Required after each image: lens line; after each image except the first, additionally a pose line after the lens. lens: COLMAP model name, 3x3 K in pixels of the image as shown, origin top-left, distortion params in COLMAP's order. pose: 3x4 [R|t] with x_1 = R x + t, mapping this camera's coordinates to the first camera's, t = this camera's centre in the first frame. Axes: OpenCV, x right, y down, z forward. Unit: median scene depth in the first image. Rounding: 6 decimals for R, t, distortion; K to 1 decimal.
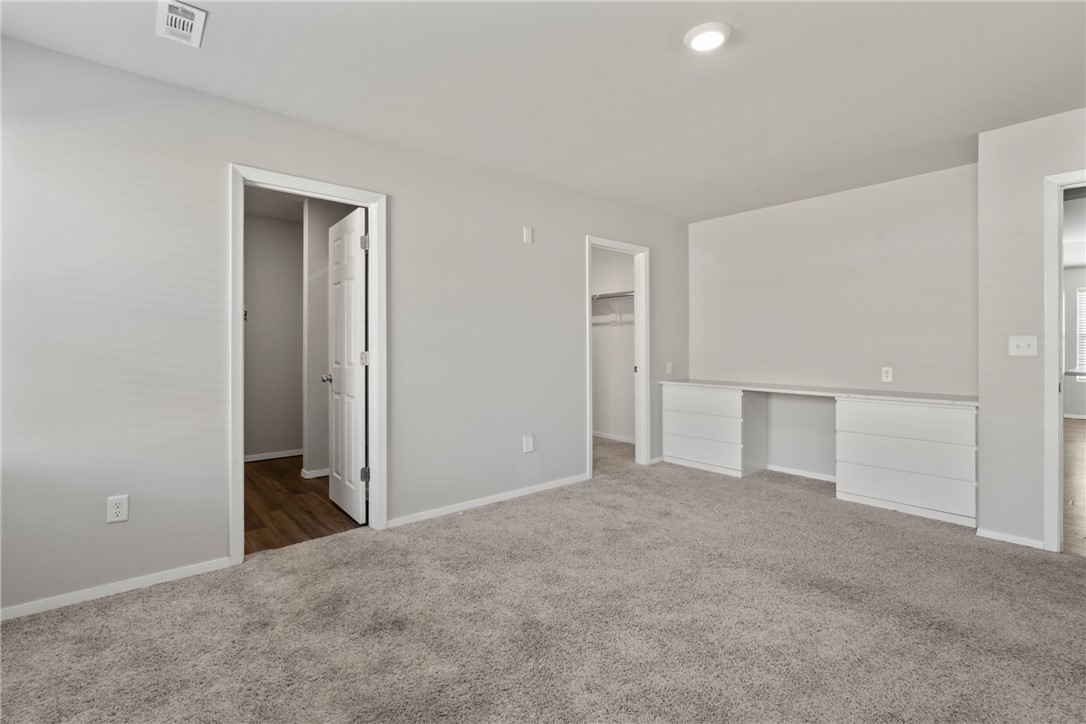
lens RADIAL K [[498.8, 0, 540.6], [0, 498.8, 346.1], [0, 0, 1]] dist [-0.001203, -0.000047]
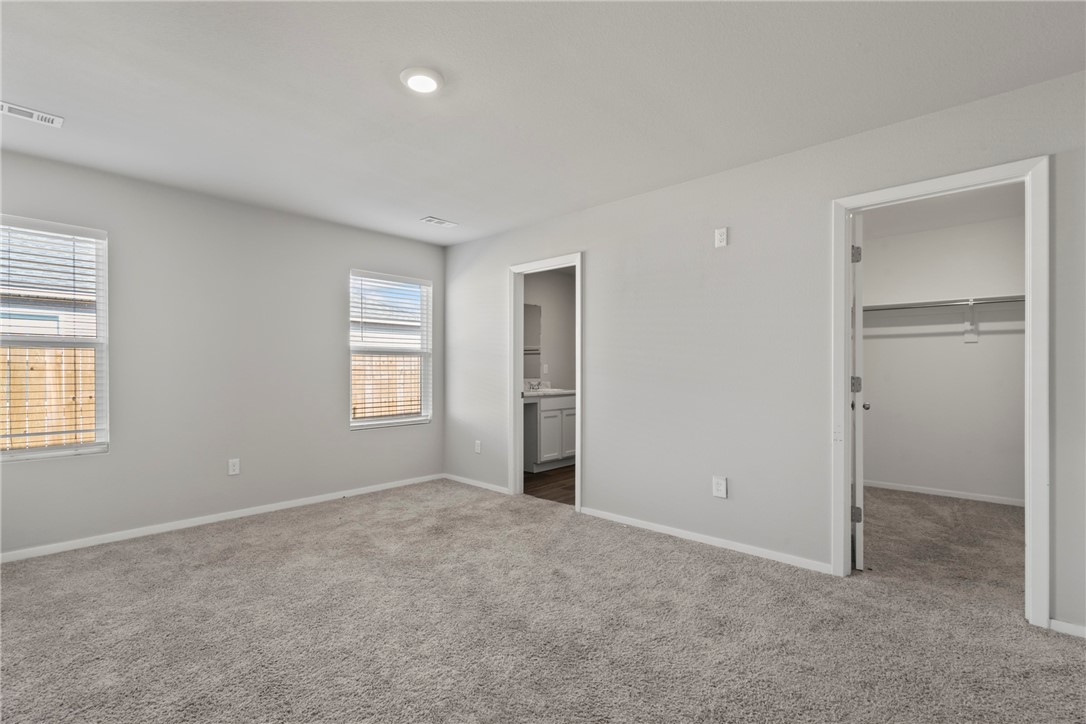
lens RADIAL K [[490.2, 0, 539.3], [0, 490.2, 367.8], [0, 0, 1]] dist [-0.001121, -0.000055]
pose [[0.126495, -0.007281, -0.991940, 0.872013], [-0.005562, 0.999952, -0.008049, 0.005595], [0.991952, 0.006535, 0.126449, 0.689418]]
